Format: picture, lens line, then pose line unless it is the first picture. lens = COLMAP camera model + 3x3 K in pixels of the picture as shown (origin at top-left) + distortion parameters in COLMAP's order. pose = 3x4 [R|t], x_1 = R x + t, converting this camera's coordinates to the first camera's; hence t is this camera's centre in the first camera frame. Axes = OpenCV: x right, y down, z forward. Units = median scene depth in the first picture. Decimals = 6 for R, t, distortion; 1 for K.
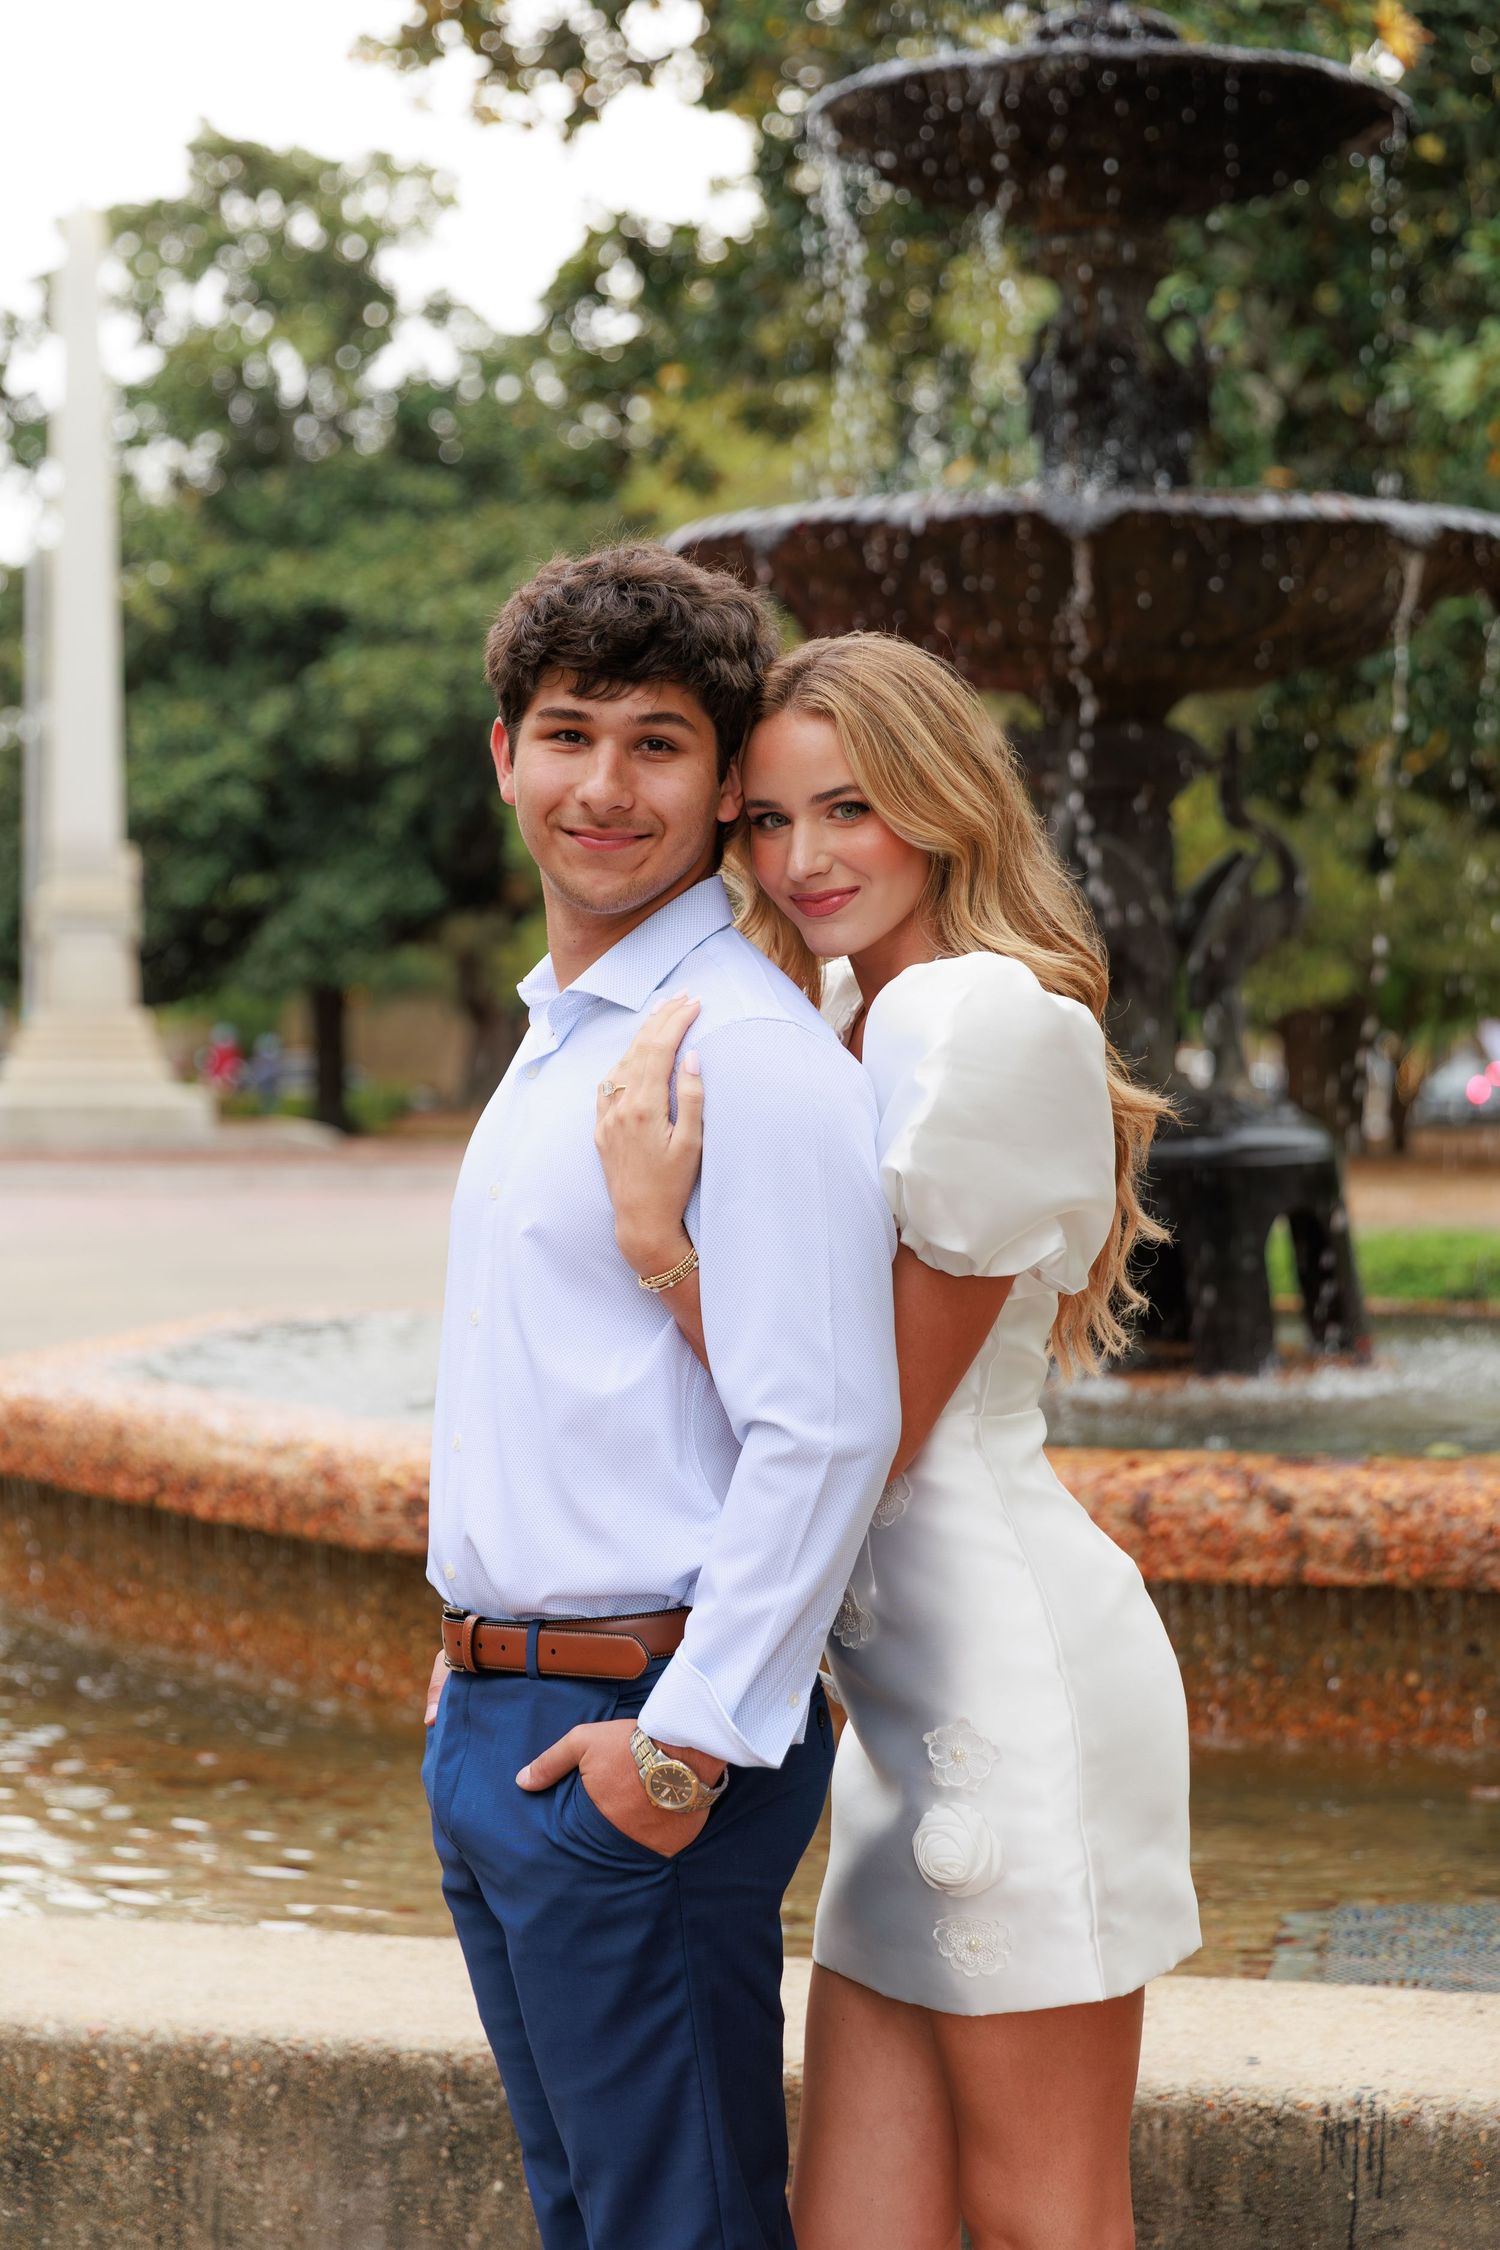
lens RADIAL K [[4137.5, 0, 750.0], [0, 4137.5, 1125.0], [0, 0, 1]] dist [-0.024305, 0.186949]
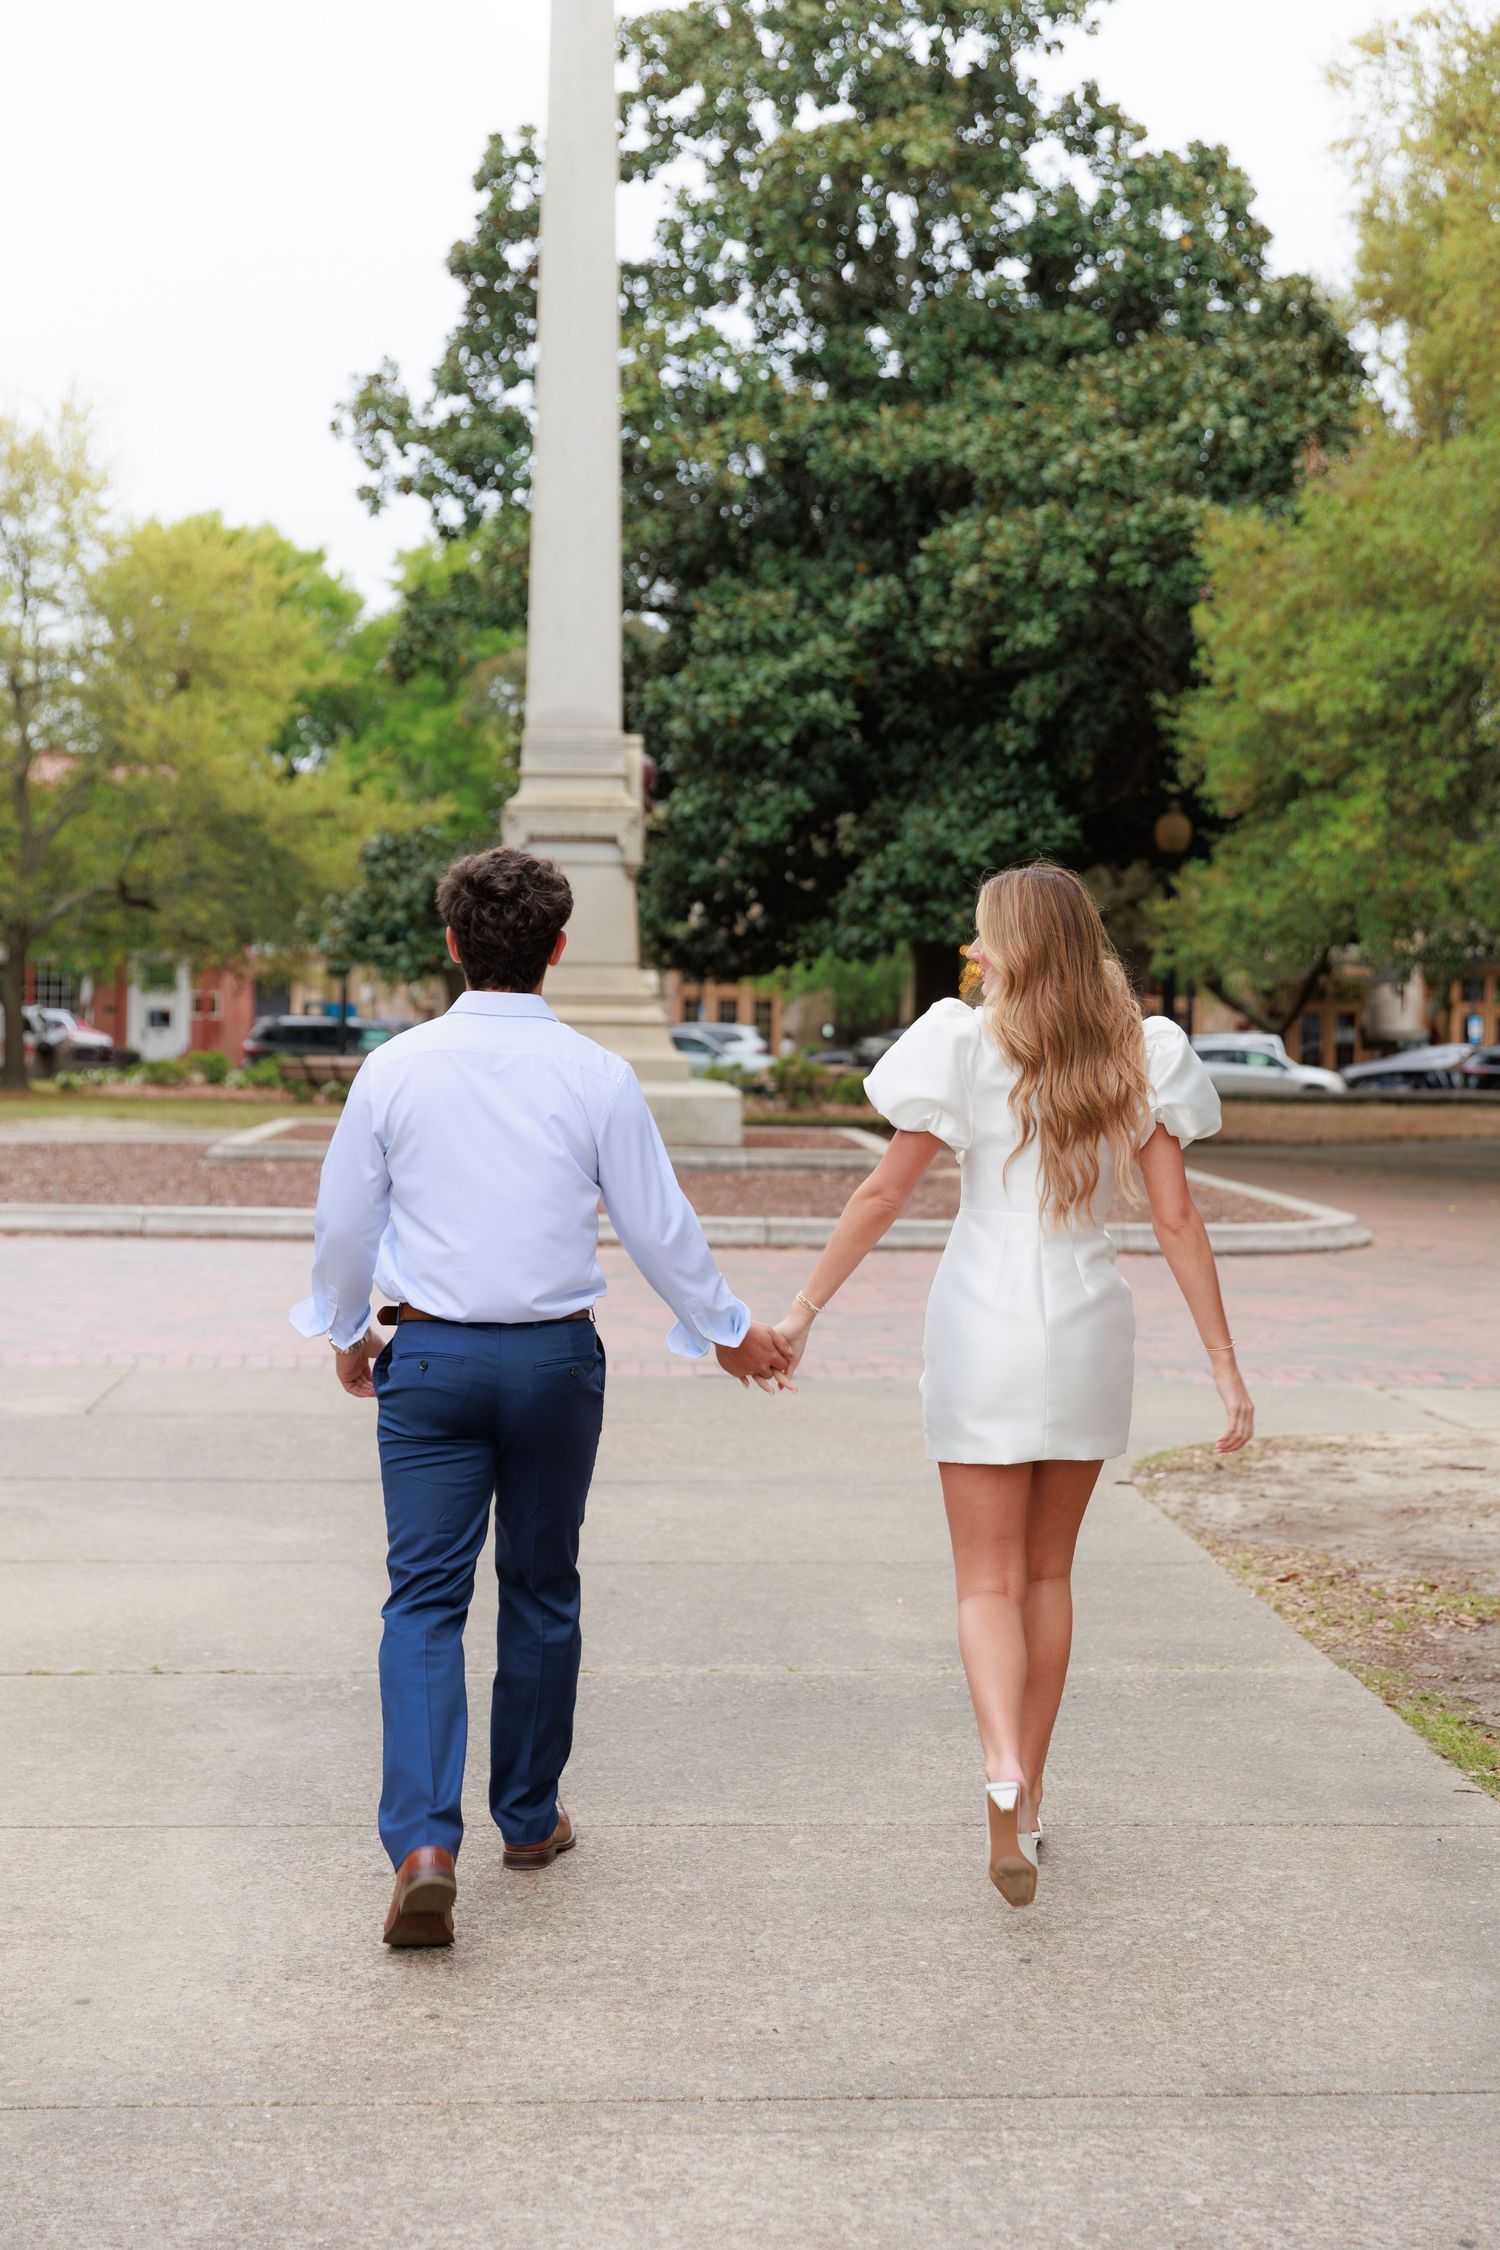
lens RADIAL K [[3538.9, 0, 750.0], [0, 3538.9, 1125.0], [0, 0, 1]] dist [-0.008676, -0.018213]
pose [[0.986771, 0.022412, -0.160564, -0.199057], [-0.020826, 0.999716, 0.011551, -0.047805], [0.160777, -0.008055, 0.986958, 2.405967]]
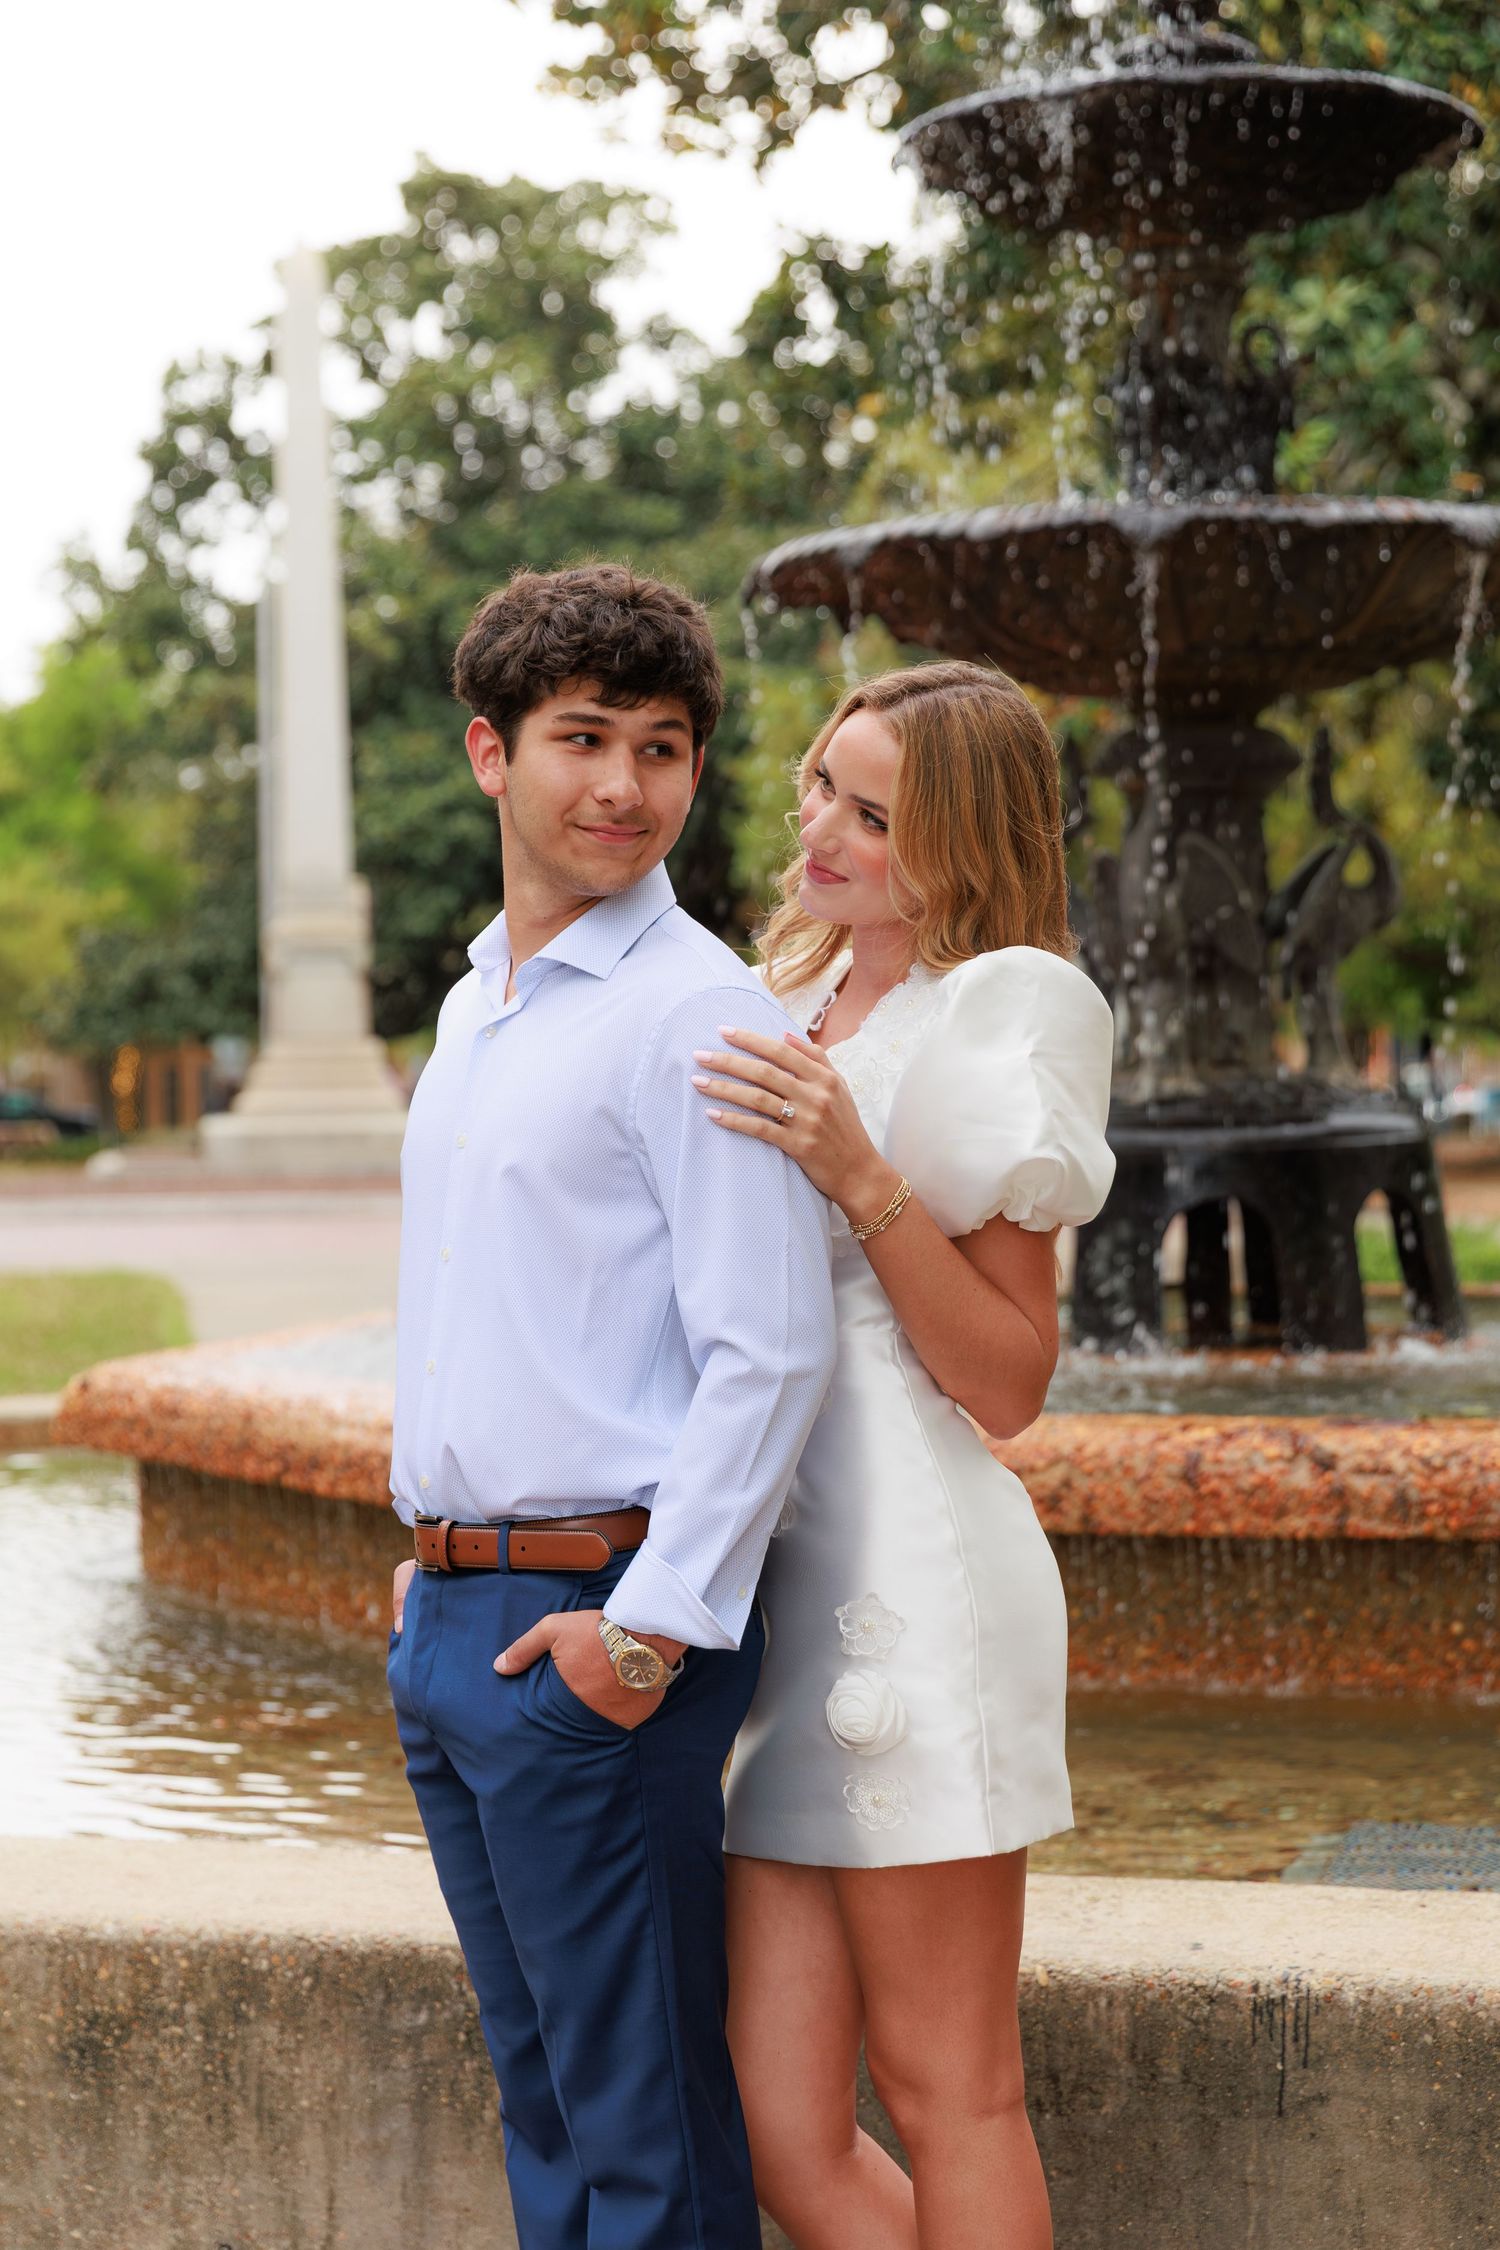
lens RADIAL K [[4163.4, 0, 745.0], [0, 4163.4, 1165.5], [0, 0, 1]] dist [-0.043873, 0.349674]
pose [[0.997806, -0.018011, -0.063706, 0.049835], [0.018261, 0.999828, 0.003349, 0.010130], [0.063635, -0.004505, 0.997963, -0.062164]]
